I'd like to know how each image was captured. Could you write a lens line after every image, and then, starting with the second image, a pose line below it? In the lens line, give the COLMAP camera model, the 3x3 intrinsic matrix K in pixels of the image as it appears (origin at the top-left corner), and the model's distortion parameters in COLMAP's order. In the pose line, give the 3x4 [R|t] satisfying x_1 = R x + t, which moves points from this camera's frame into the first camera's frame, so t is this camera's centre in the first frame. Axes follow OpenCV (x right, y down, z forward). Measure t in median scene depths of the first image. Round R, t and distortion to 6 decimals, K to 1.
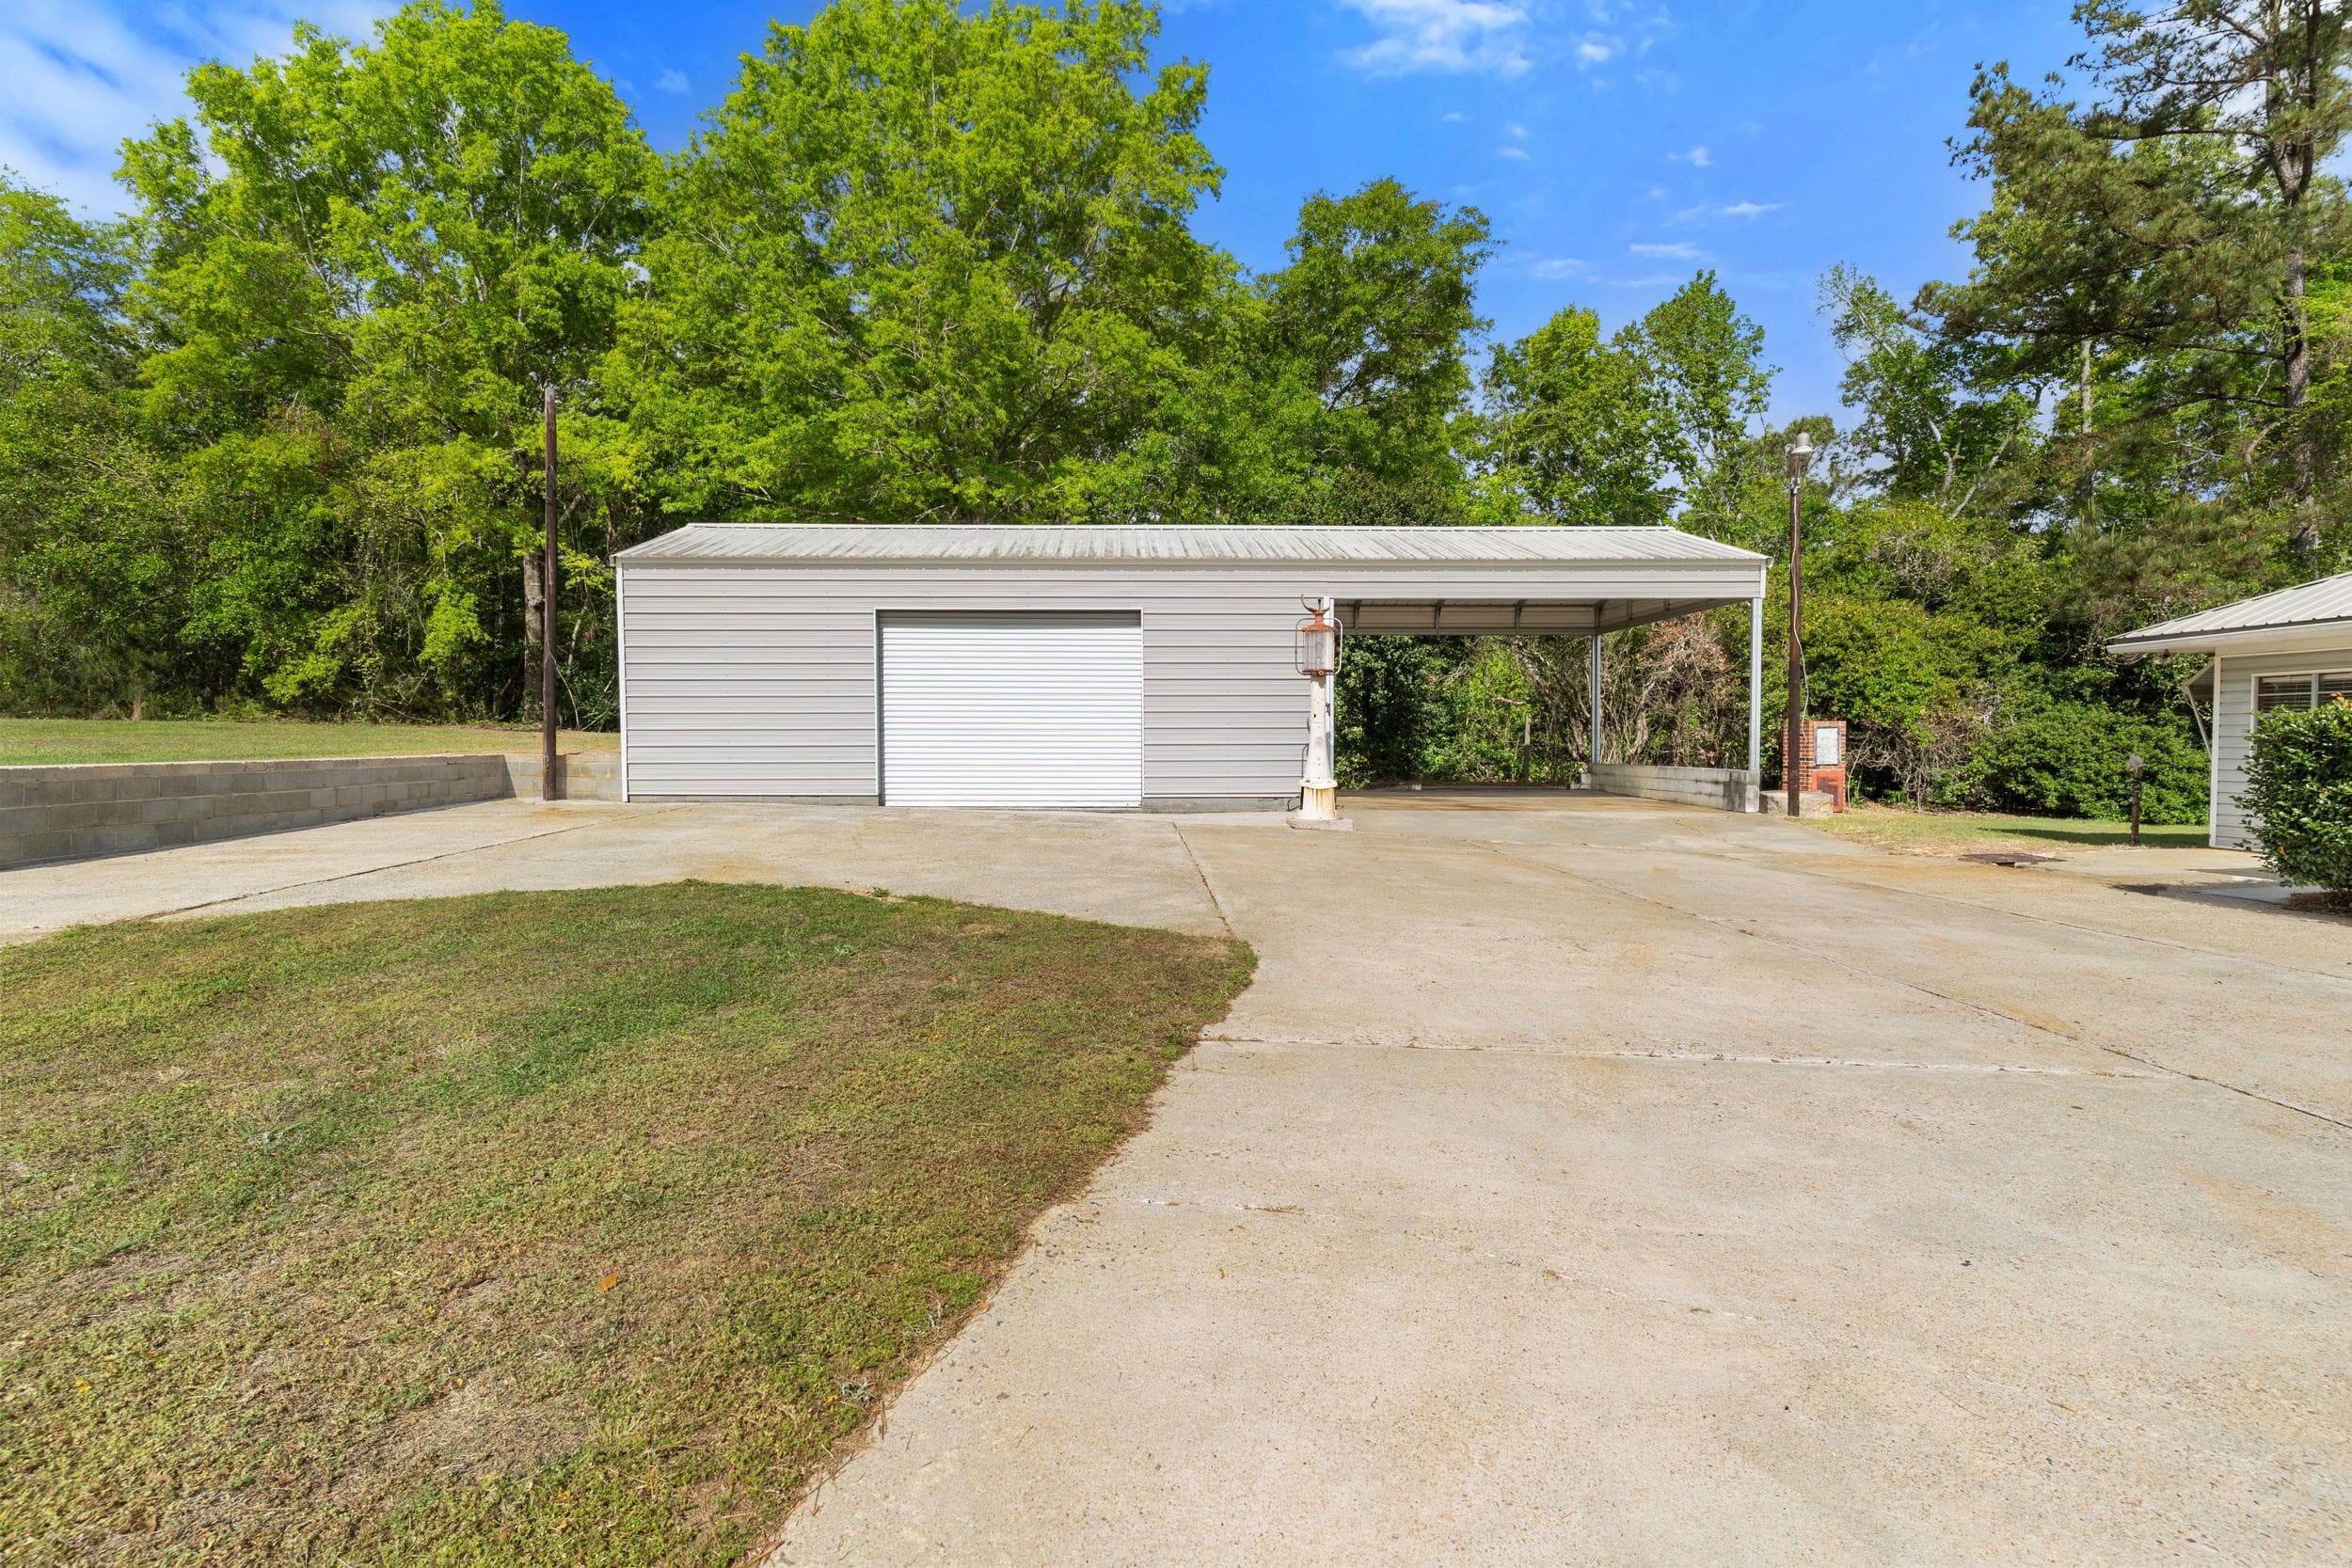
lens RADIAL K [[1120.3, 0, 1162.8], [0, 1120.3, 779.3], [0, 0, 1]] dist [0.000414, -0.000422]
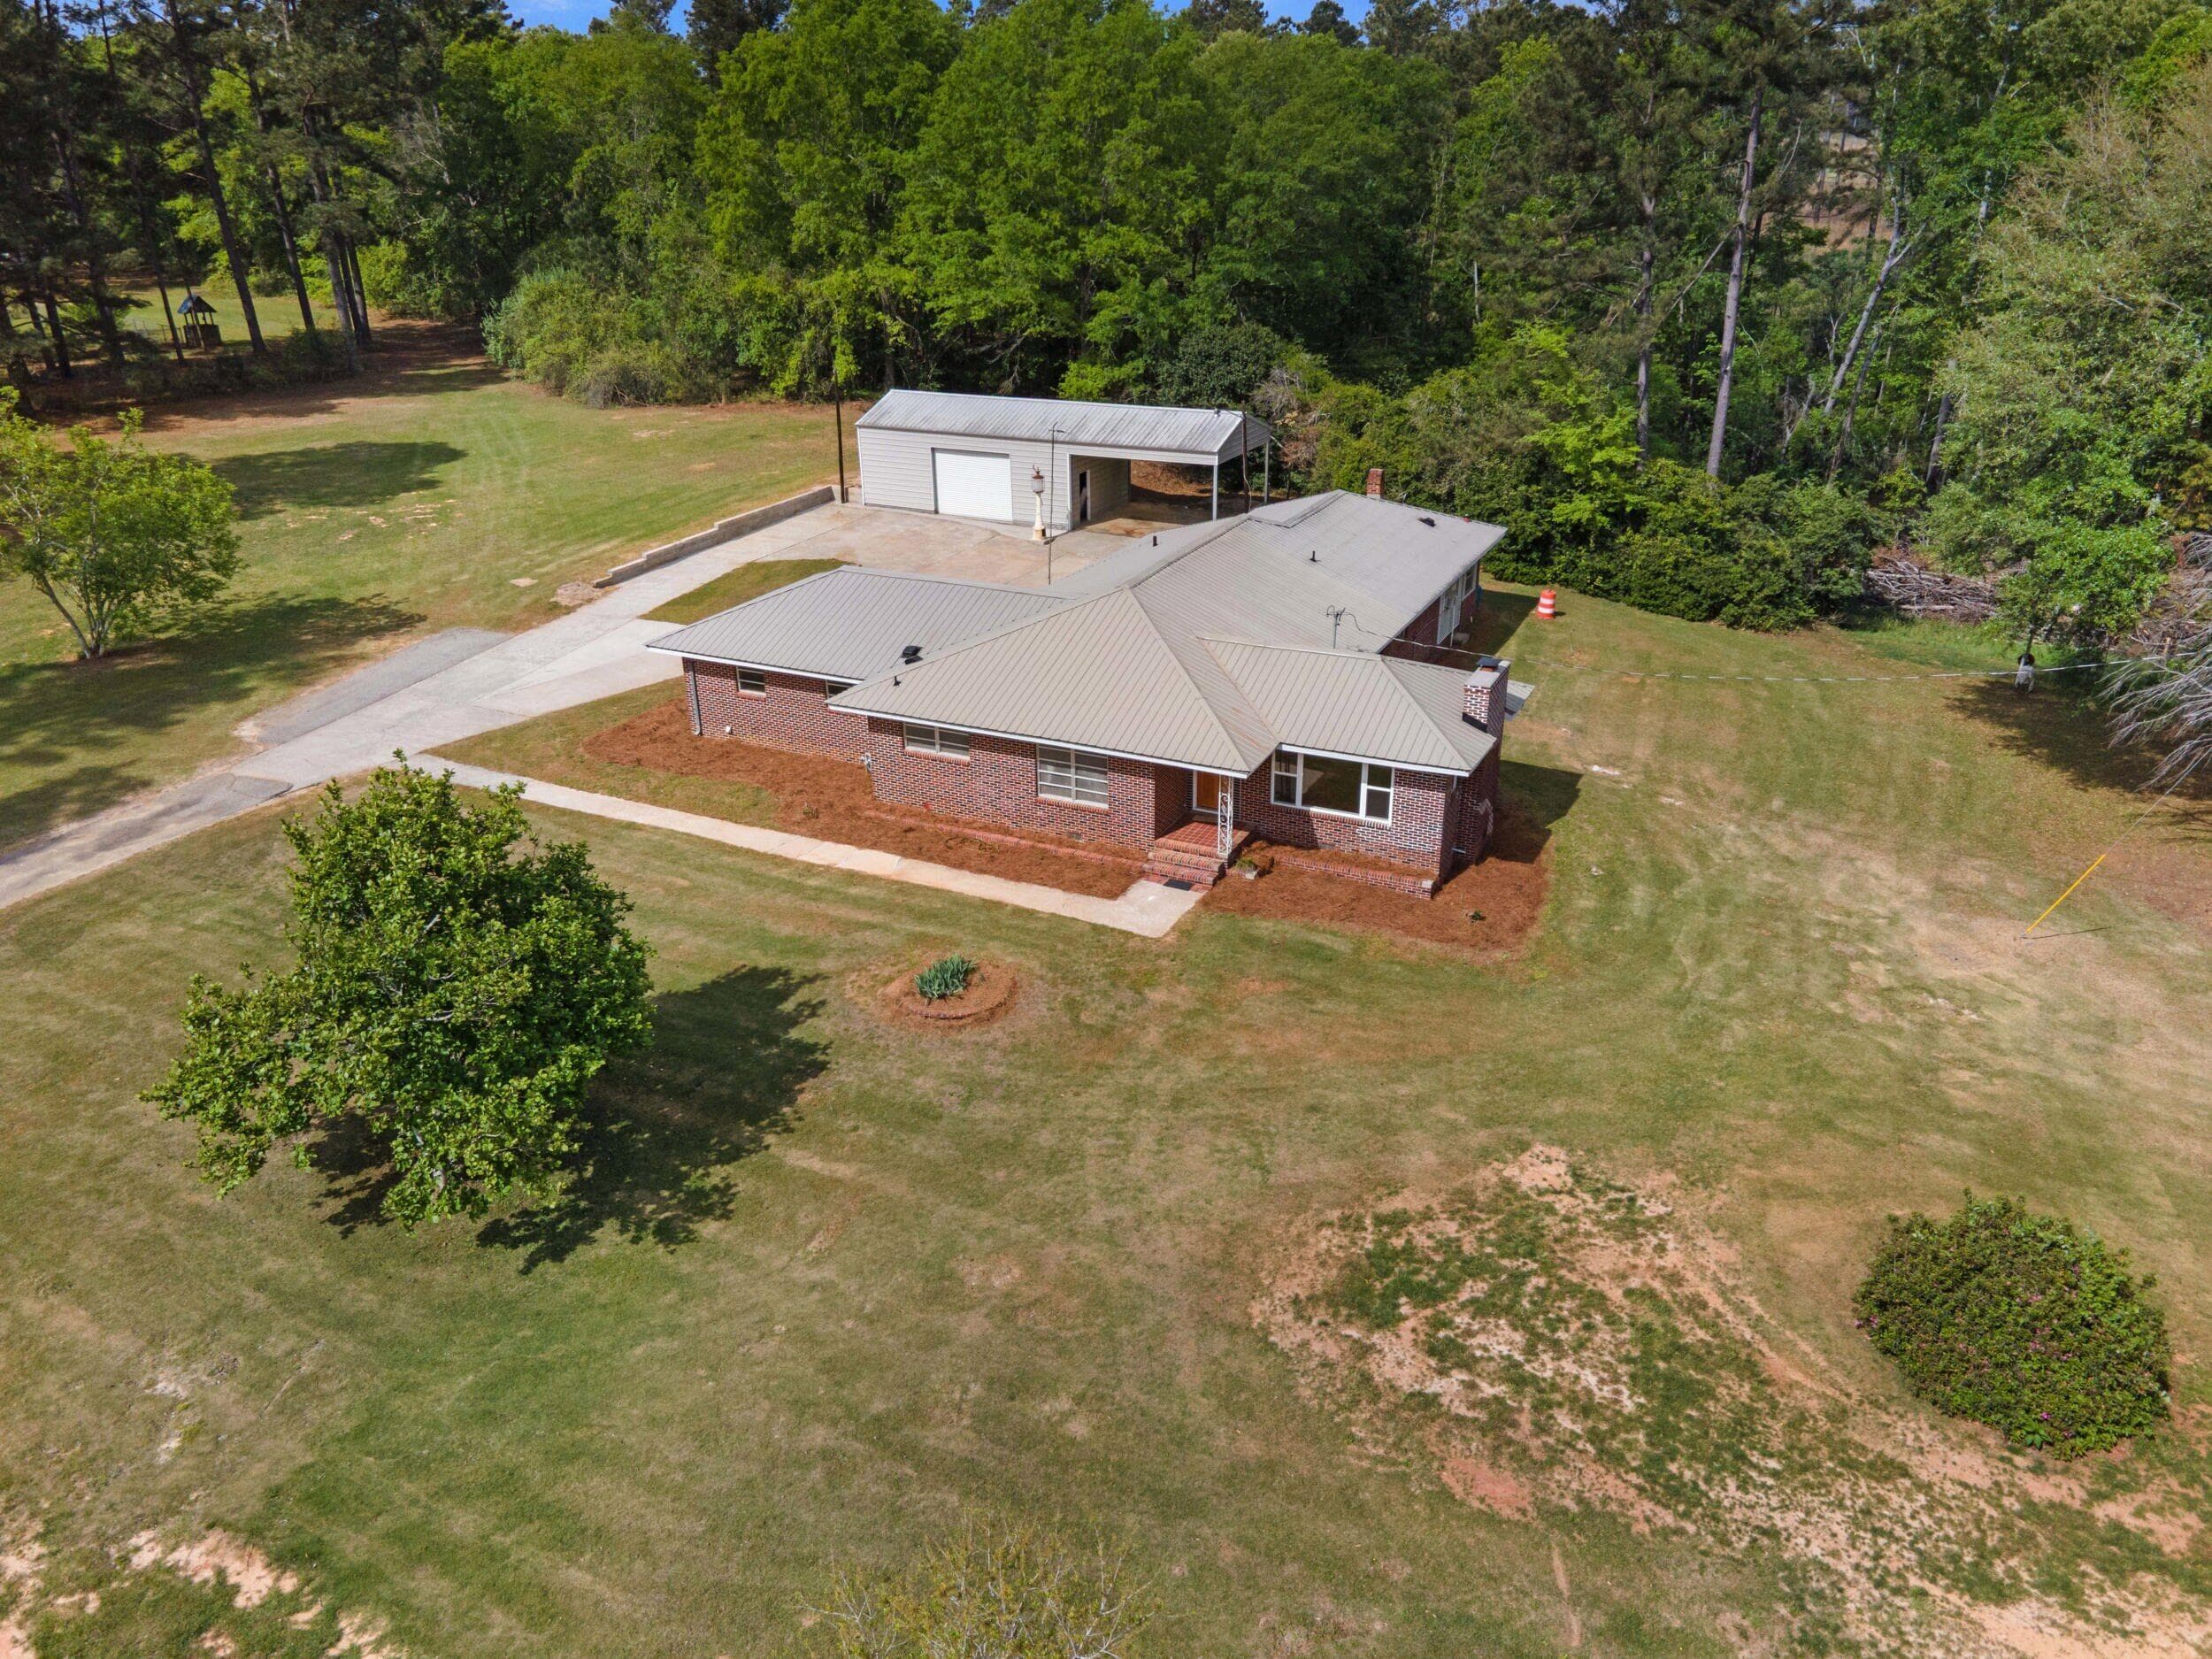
lens RADIAL K [[1617.9, 0, 1106.0], [0, 1617.9, 829.5], [0, 0, 1]] dist [0.029472, -0.000970]
pose [[0.879366, 0.181527, -0.440185, 1.569589], [-0.005845, 0.928521, 0.371234, -0.570819], [0.476110, -0.323878, 0.817571, -1.841167]]
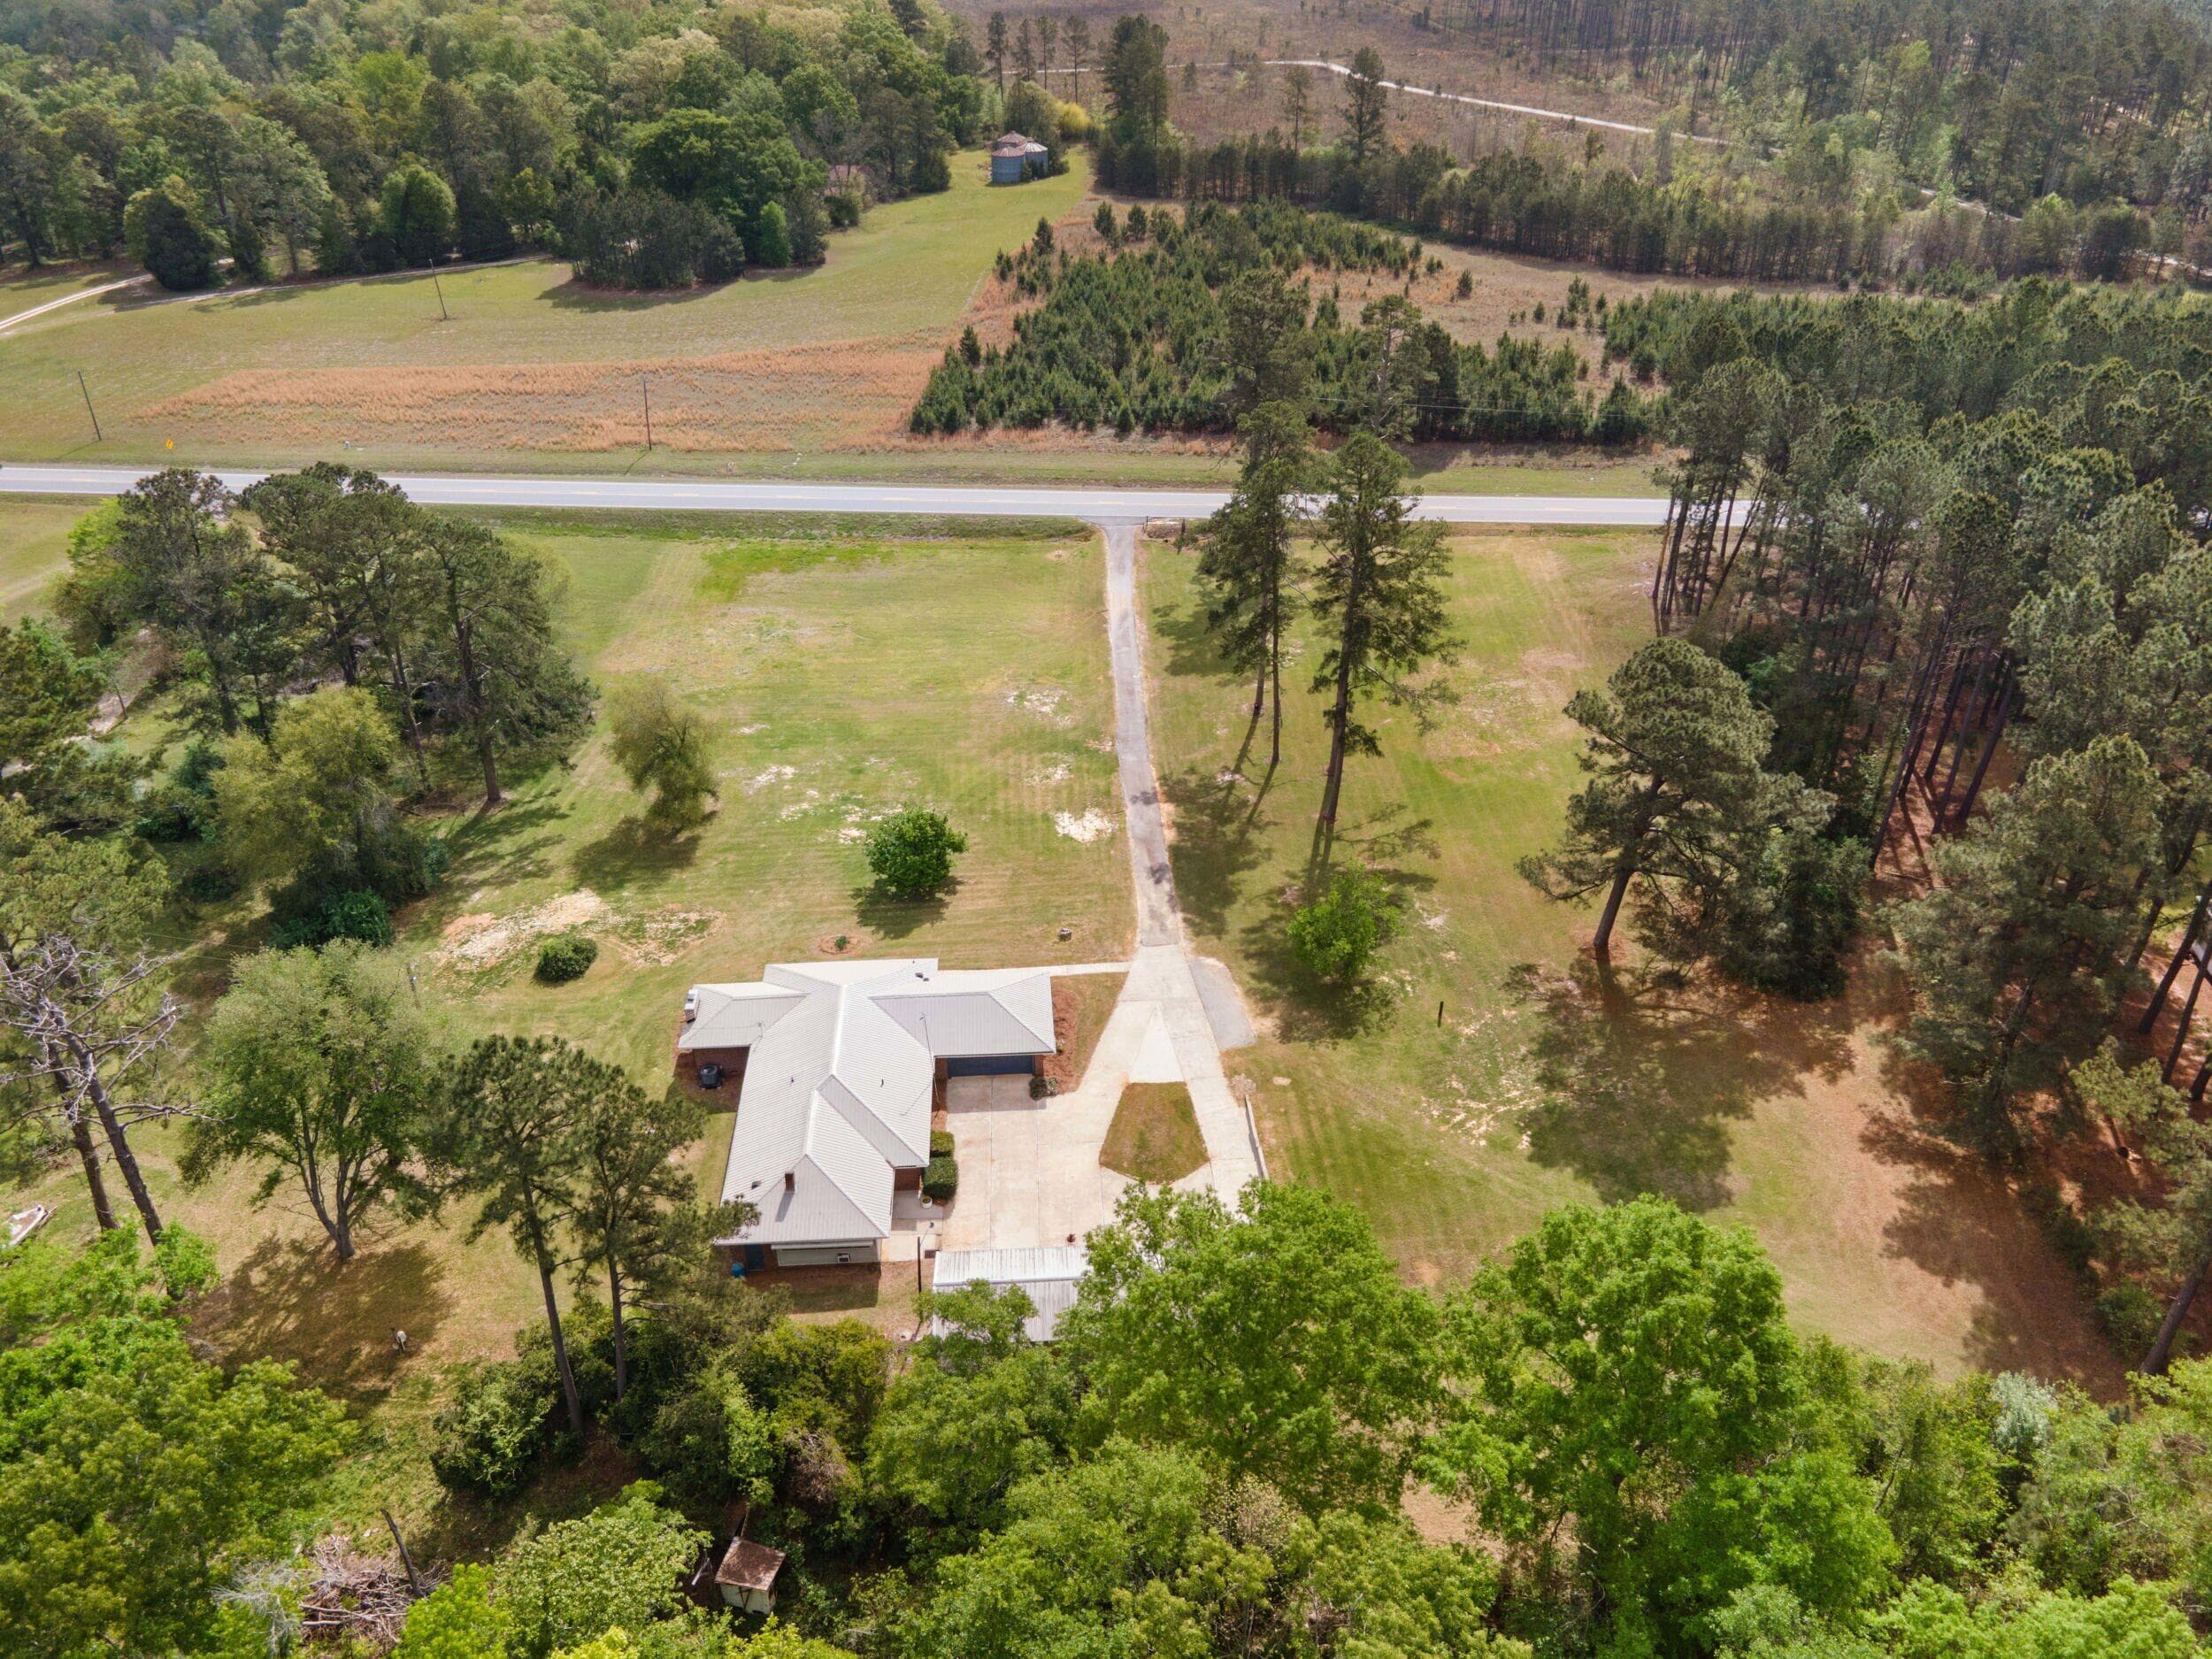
lens RADIAL K [[1618.5, 0, 1100.4], [0, 1618.5, 827.6], [0, 0, 1]] dist [0.039147, 0.002516]
pose [[-0.999881, 0.014204, -0.006002, 0.027564], [0.008580, 0.835896, 0.548820, -2.978640], [0.012813, 0.548704, -0.835919, 3.301865]]
